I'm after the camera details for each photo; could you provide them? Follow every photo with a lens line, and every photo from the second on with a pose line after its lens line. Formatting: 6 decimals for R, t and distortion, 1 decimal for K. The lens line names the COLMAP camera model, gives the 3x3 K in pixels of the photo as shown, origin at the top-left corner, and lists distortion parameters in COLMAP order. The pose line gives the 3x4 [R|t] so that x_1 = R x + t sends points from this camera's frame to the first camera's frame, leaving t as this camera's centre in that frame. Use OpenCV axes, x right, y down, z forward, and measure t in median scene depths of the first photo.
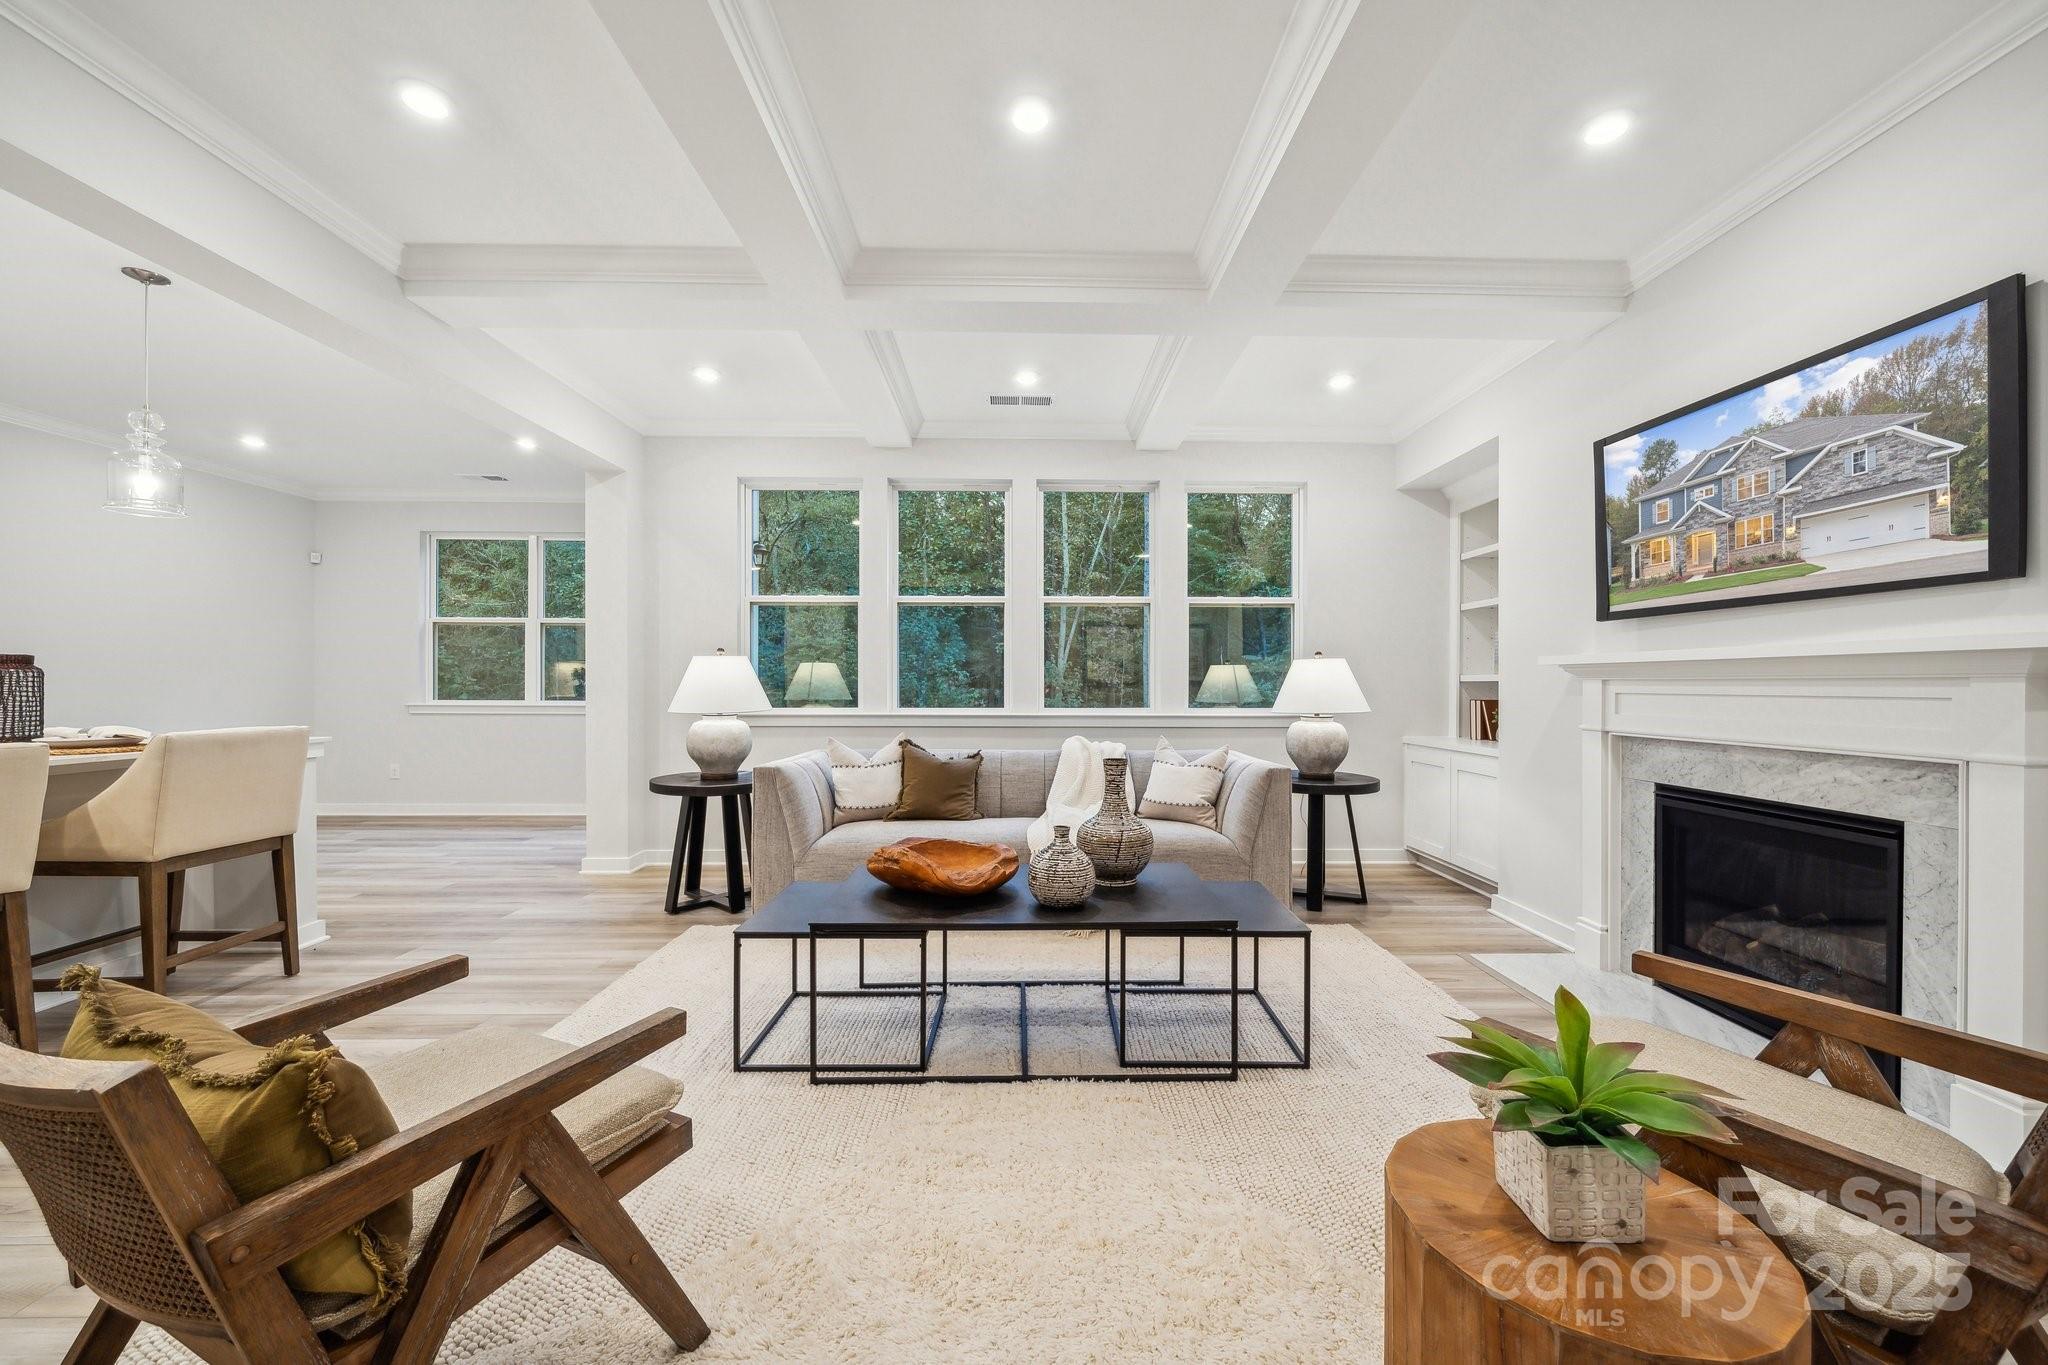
lens RADIAL K [[768.6, 0, 1037.0], [0, 768.6, 682.8], [0, 0, 1]] dist [-0.006406, 0.000066]
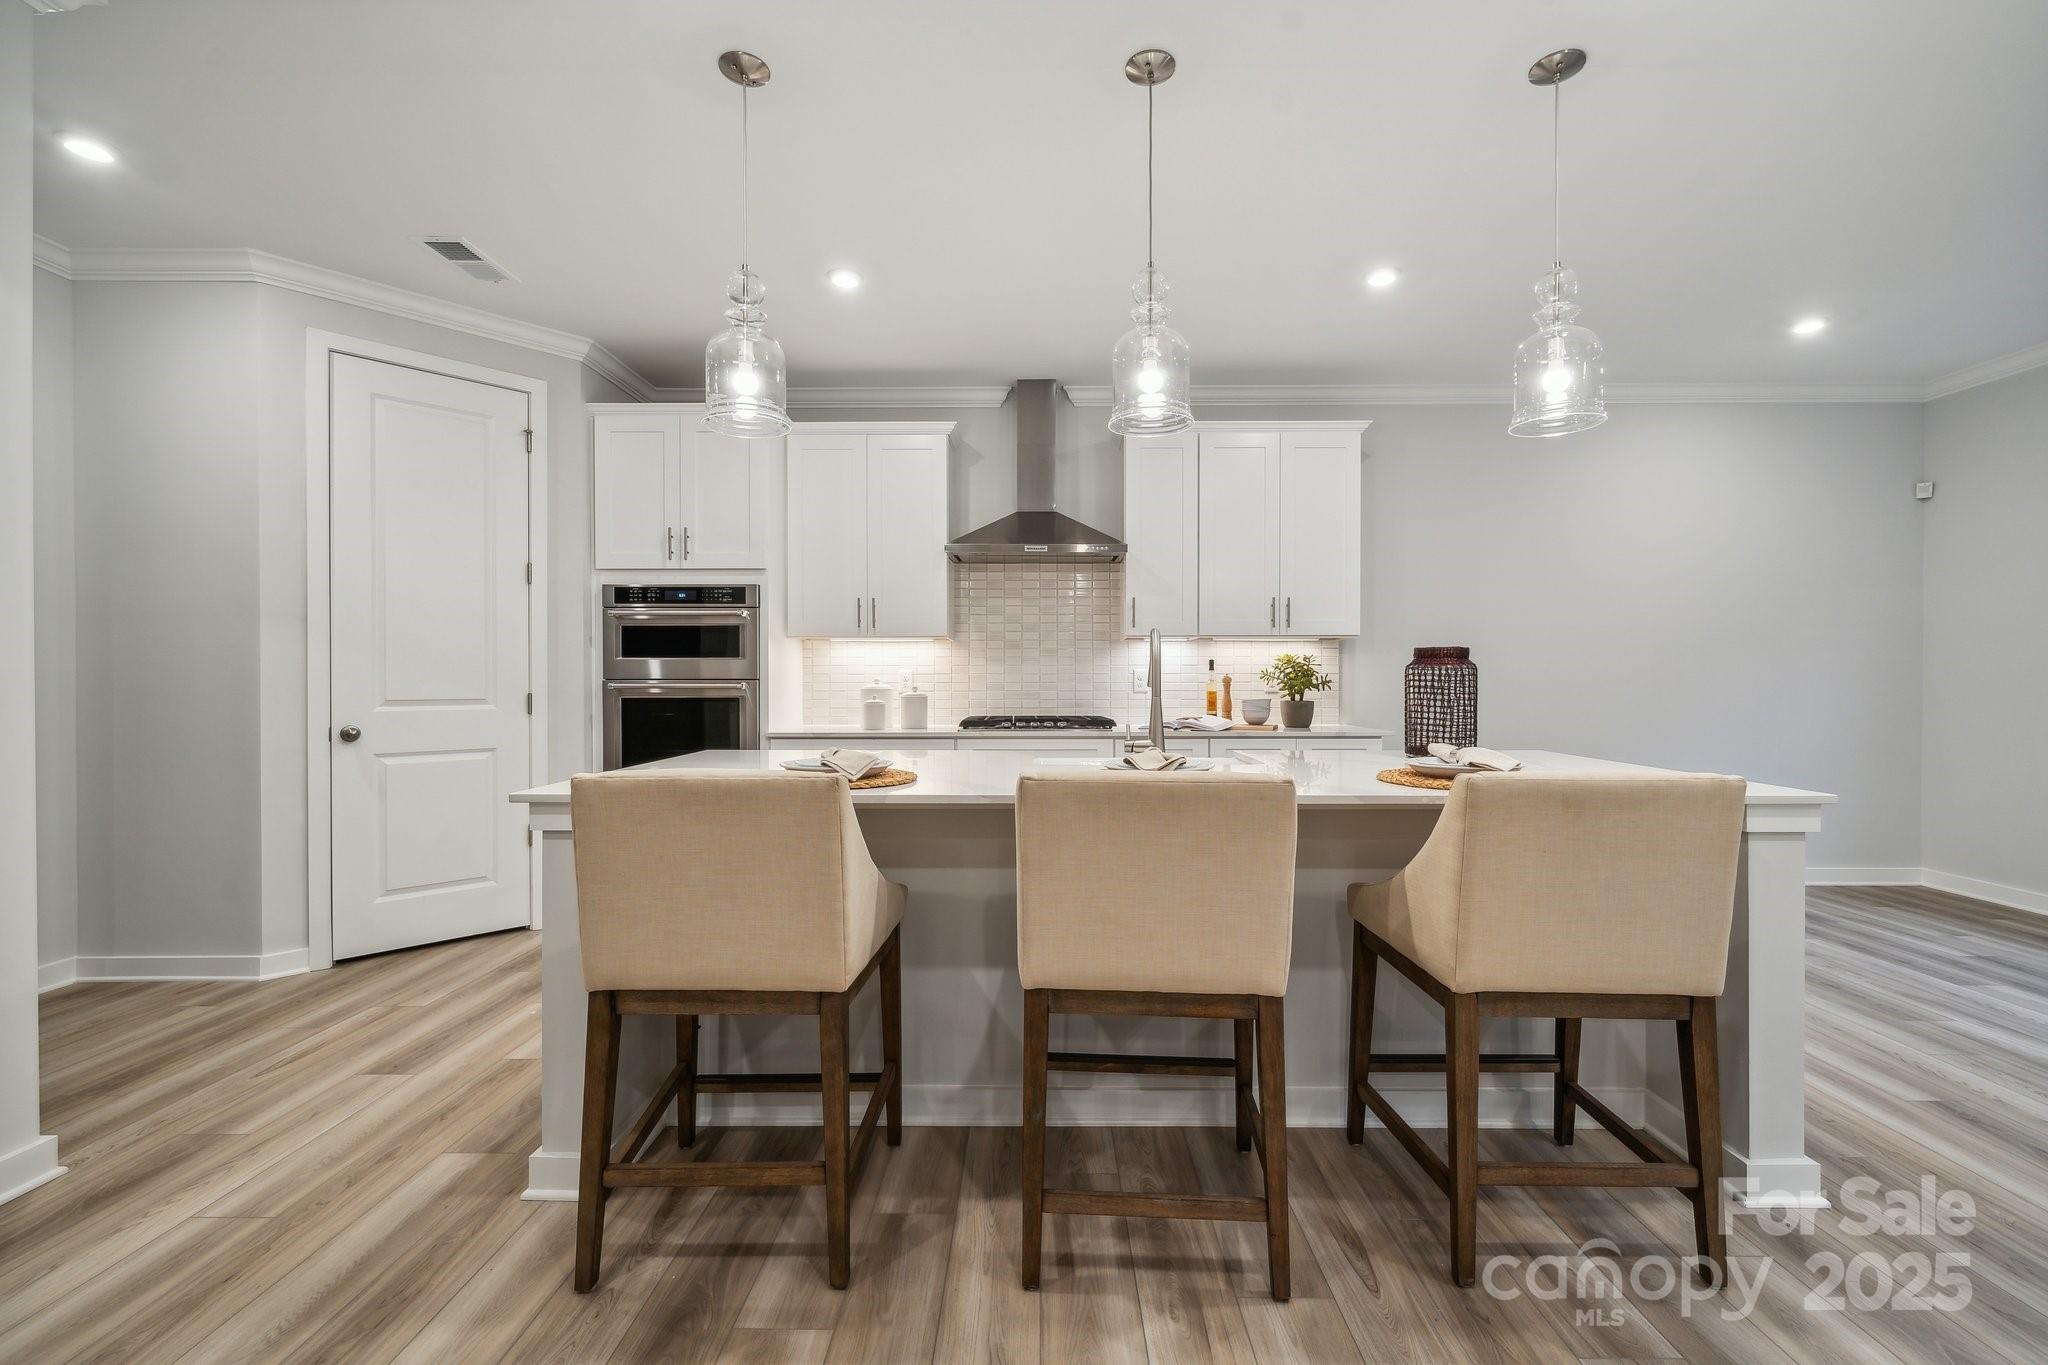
lens RADIAL K [[857.7, 0, 1027.9], [0, 857.7, 684.7], [0, 0, 1]] dist [-0.009510, 0.001262]
pose [[-0.042663, 0.003131, -0.999085, -0.415696], [-0.001467, 0.999994, 0.003197, 0.000279], [0.999088, 0.001602, -0.042659, 0.582771]]
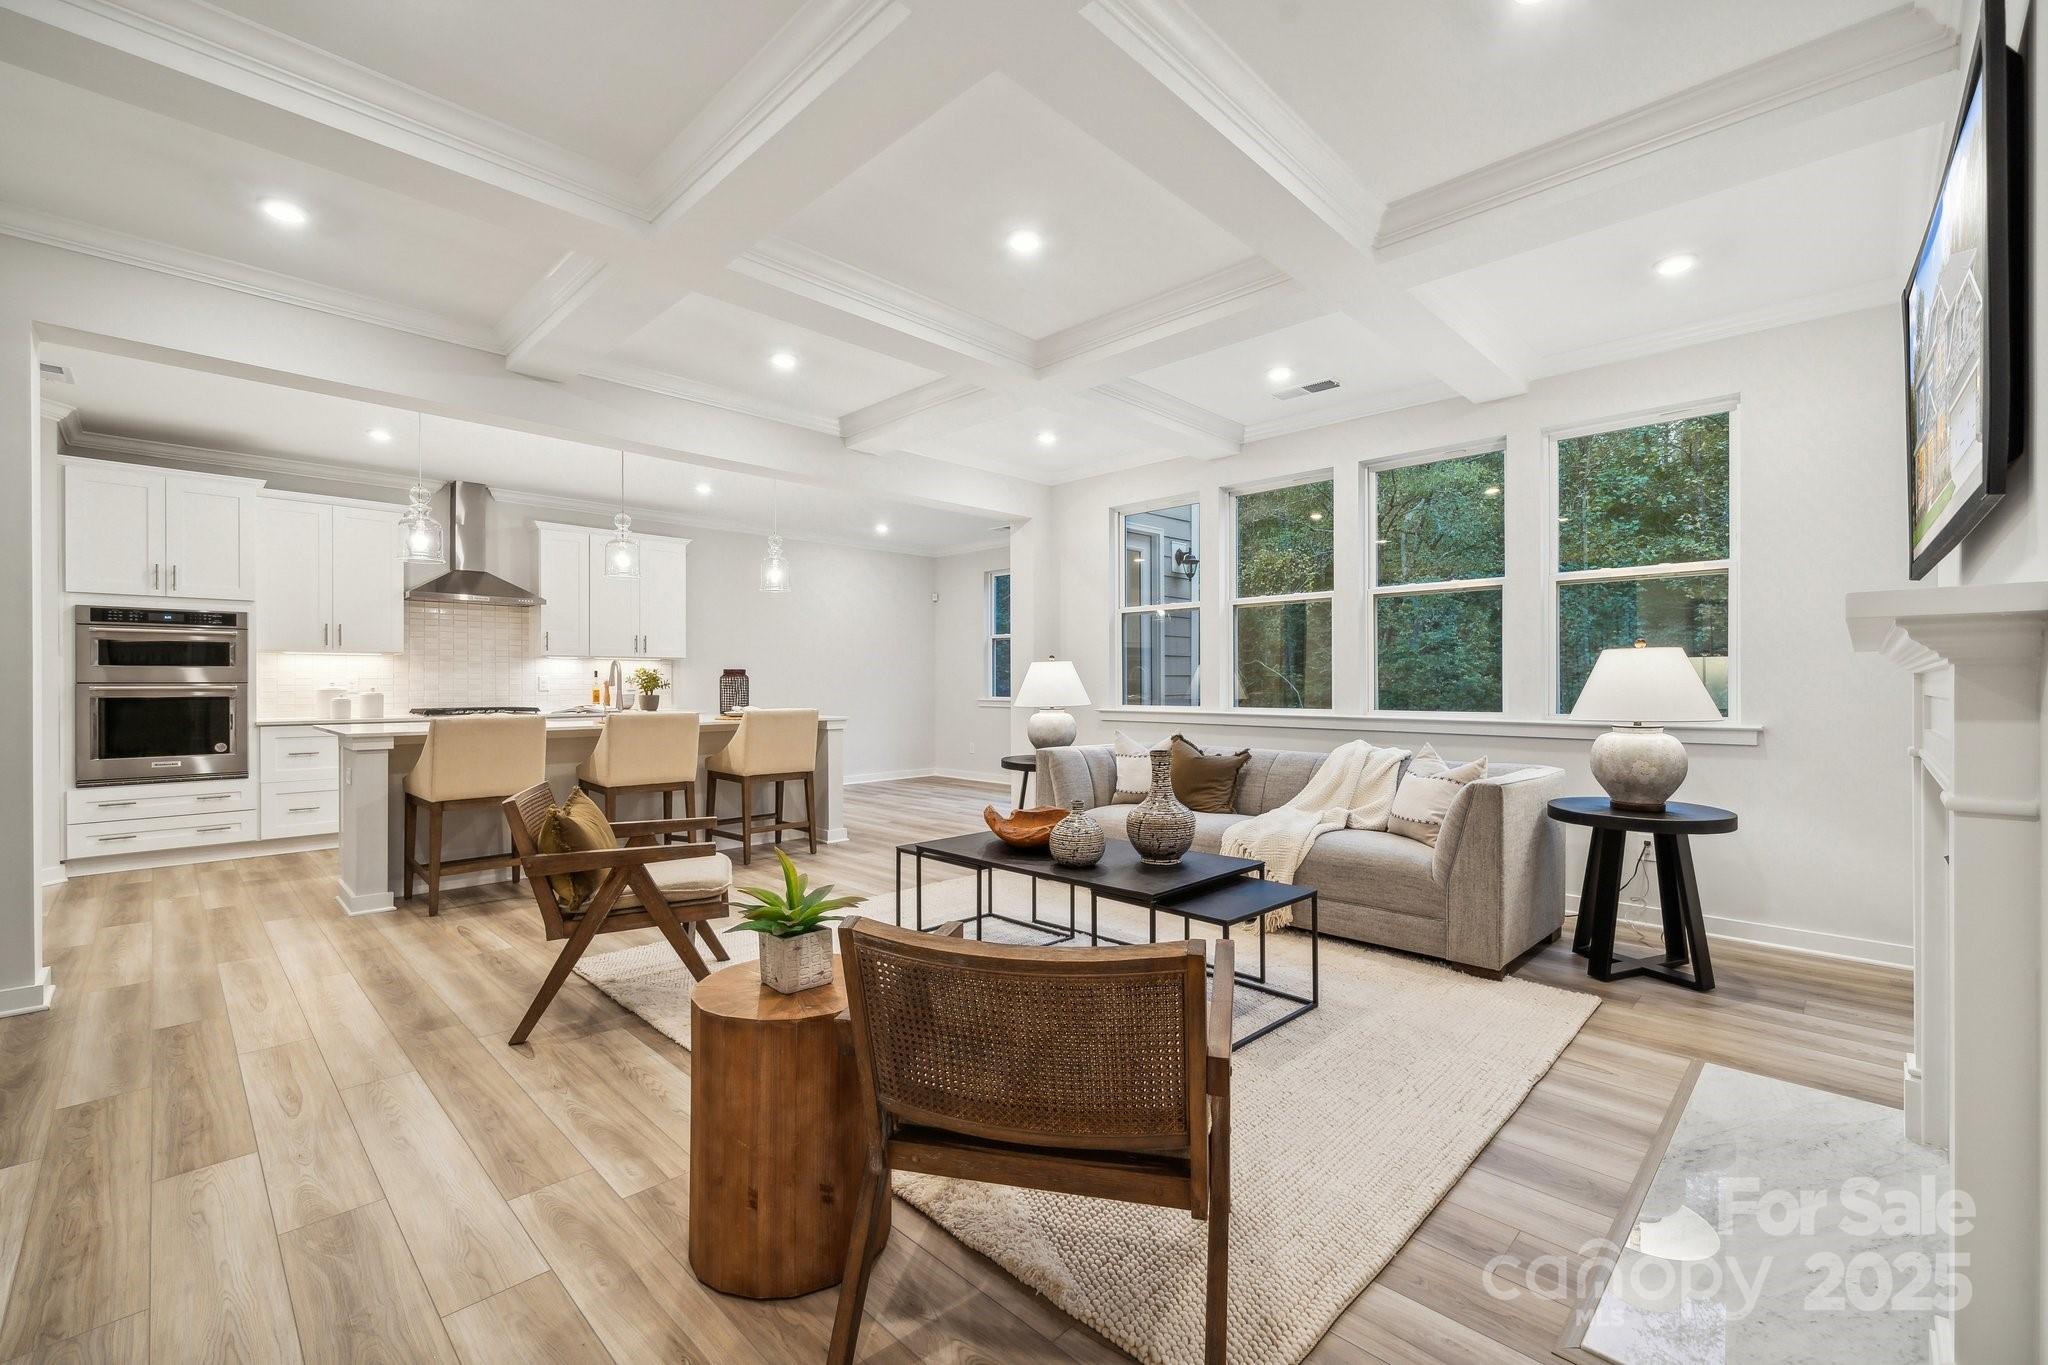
lens RADIAL K [[857.7, 0, 1041.2], [0, 857.7, 681.8], [0, 0, 1]] dist [-0.009510, 0.001262]
pose [[0.702324, -0.003229, -0.711850, 0.756153], [0.001873, 0.999995, -0.002688, 0.002178], [0.711855, 0.000554, 0.702326, 0.008348]]
